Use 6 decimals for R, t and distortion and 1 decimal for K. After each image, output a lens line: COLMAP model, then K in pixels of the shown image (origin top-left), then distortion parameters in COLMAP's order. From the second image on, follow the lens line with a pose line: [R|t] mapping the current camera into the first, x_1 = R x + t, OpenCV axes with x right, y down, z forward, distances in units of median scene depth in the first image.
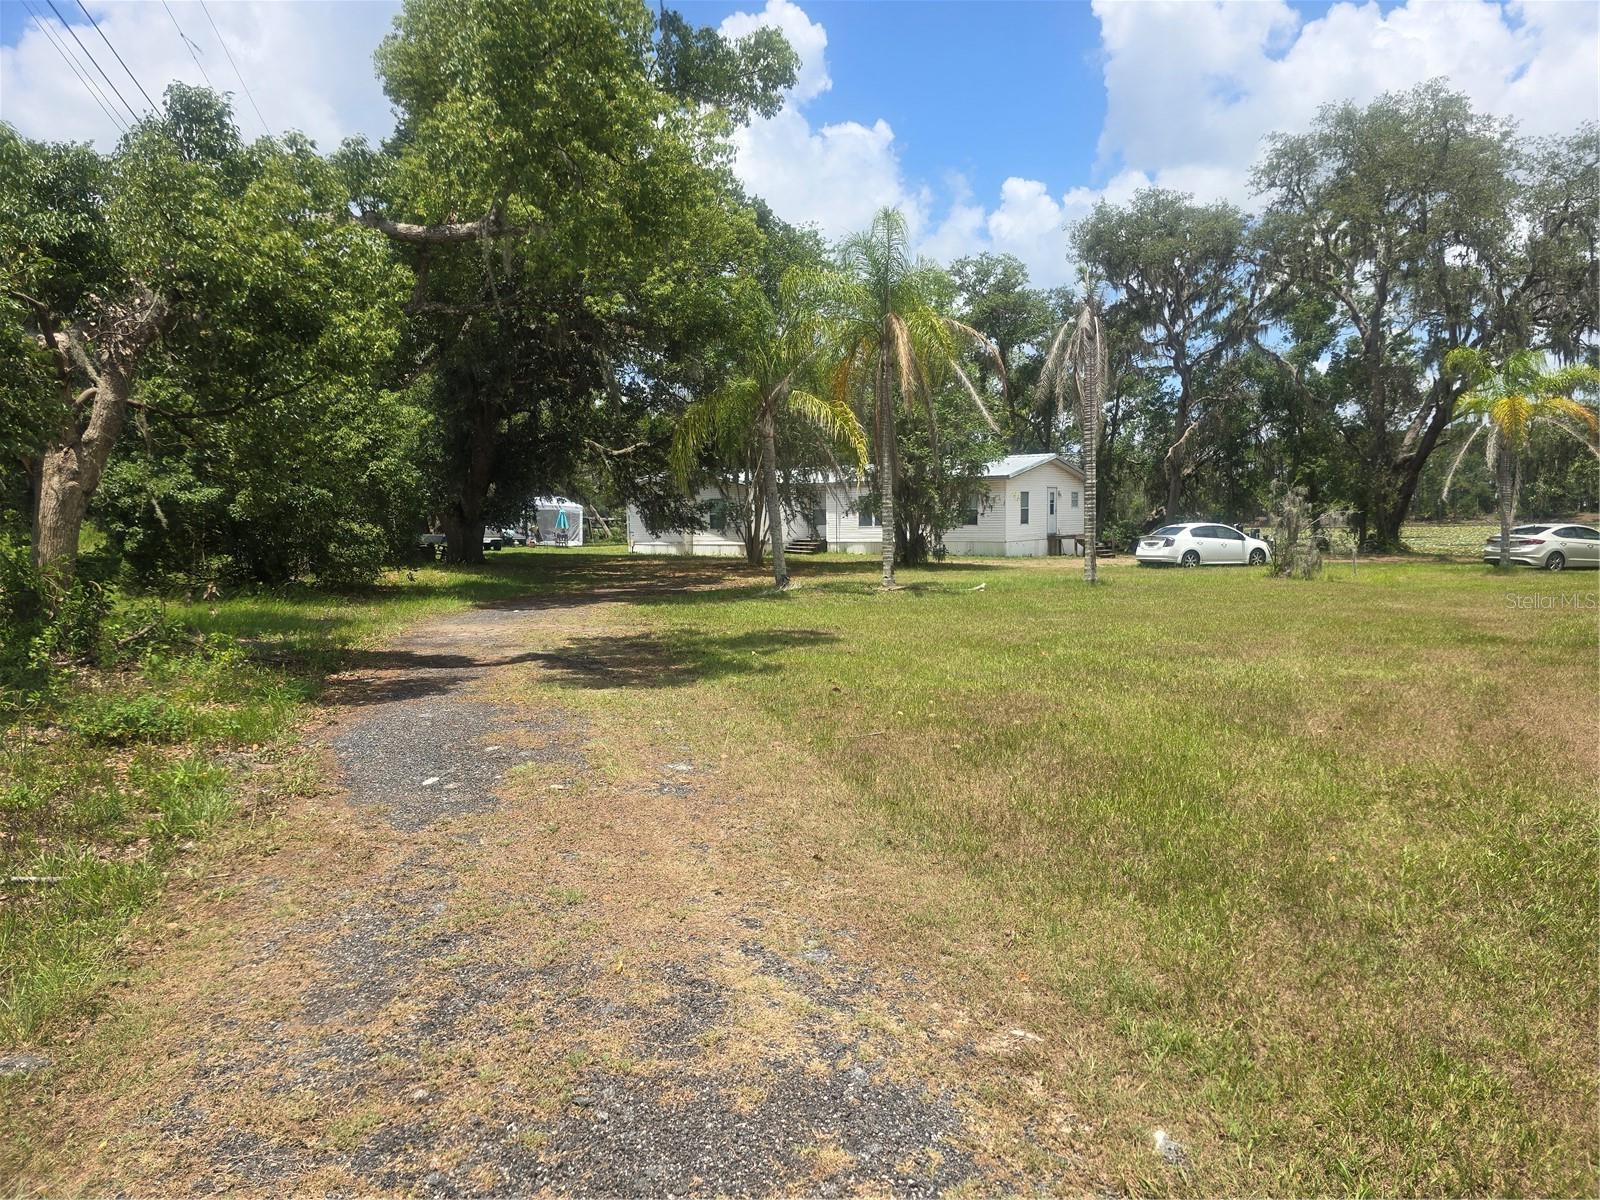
lens RADIAL K [[1079.0, 0, 800.0], [0, 1079.0, 600.0], [0, 0, 1]] dist [0.075446, 0.000025]
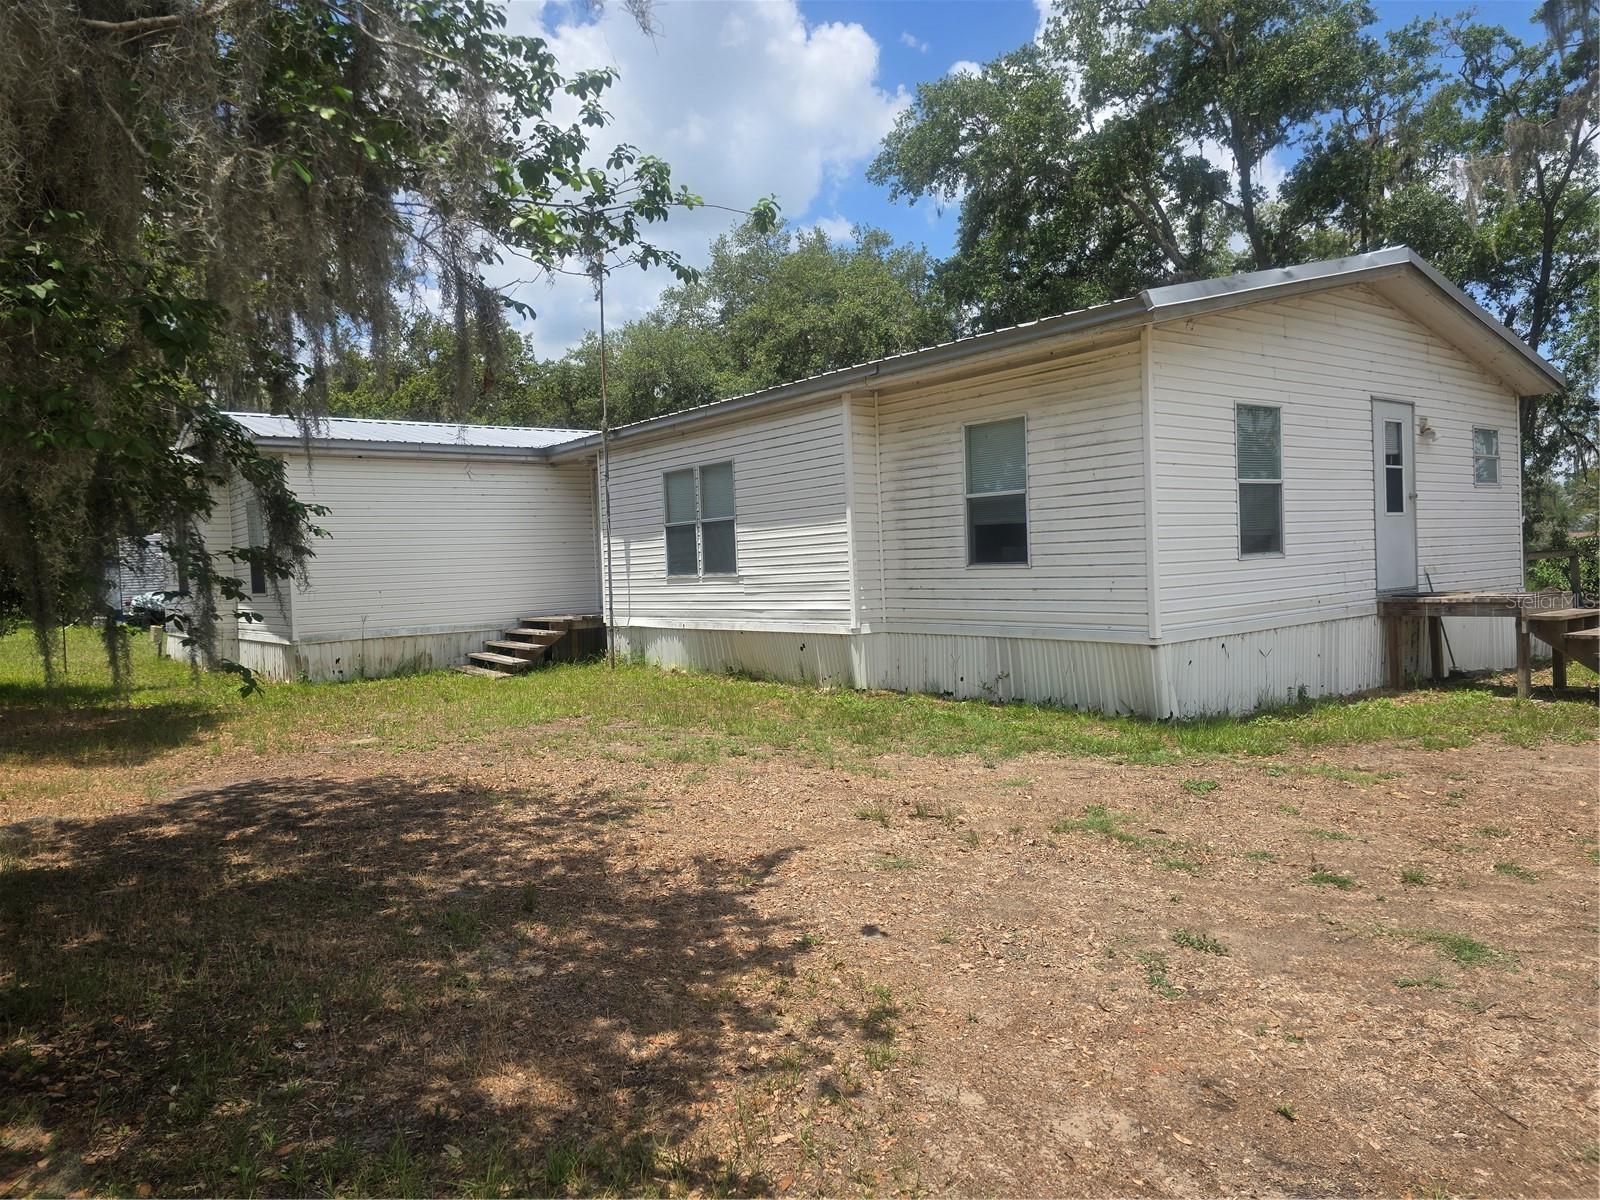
lens RADIAL K [[1079.0, 0, 800.0], [0, 1079.0, 600.0], [0, 0, 1]] dist [0.075446, 0.000025]
pose [[0.971418, -0.018759, -0.236632, 0.158025], [0.010546, 0.999299, -0.035926, -0.050864], [0.237140, 0.032403, 0.970935, 0.714600]]
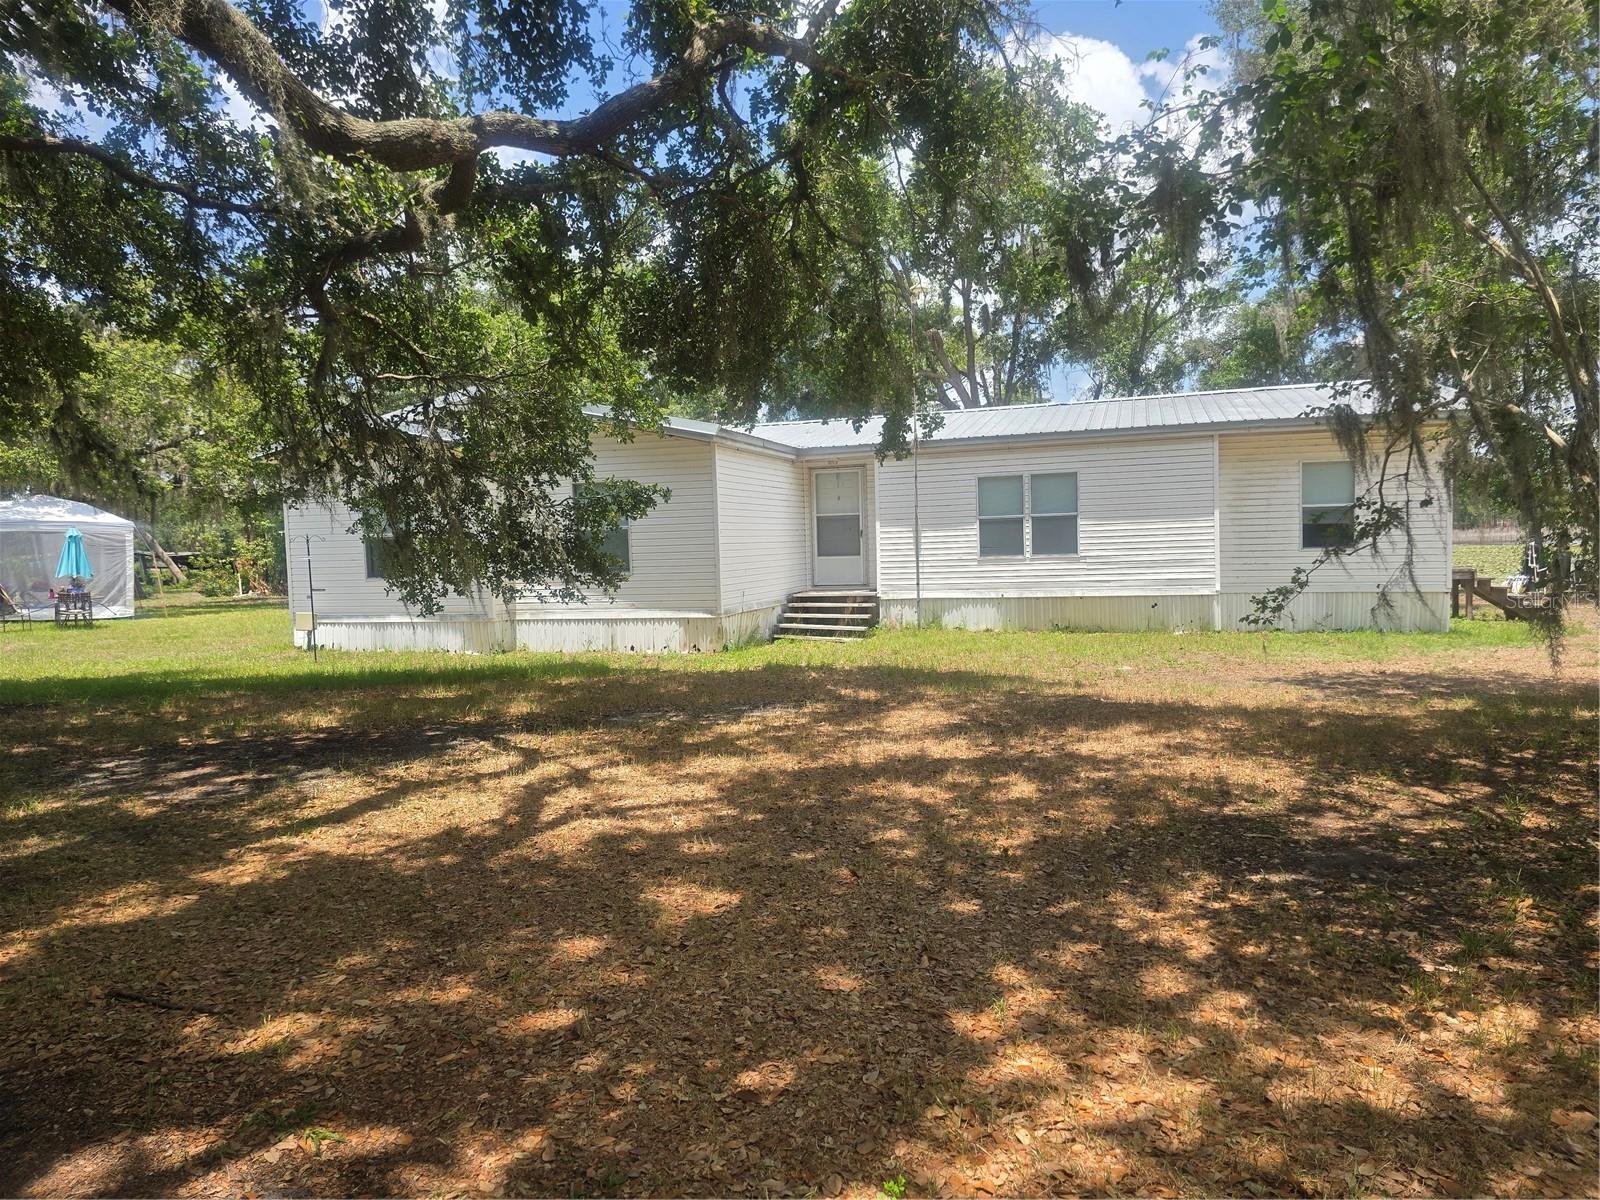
lens RADIAL K [[1079.0, 0, 800.0], [0, 1079.0, 600.0], [0, 0, 1]] dist [0.075446, 0.000025]
pose [[0.941234, -0.031478, 0.336286, -0.132282], [0.041236, 0.998909, -0.021915, -0.047696], [-0.335229, 0.034494, 0.941505, 0.656934]]
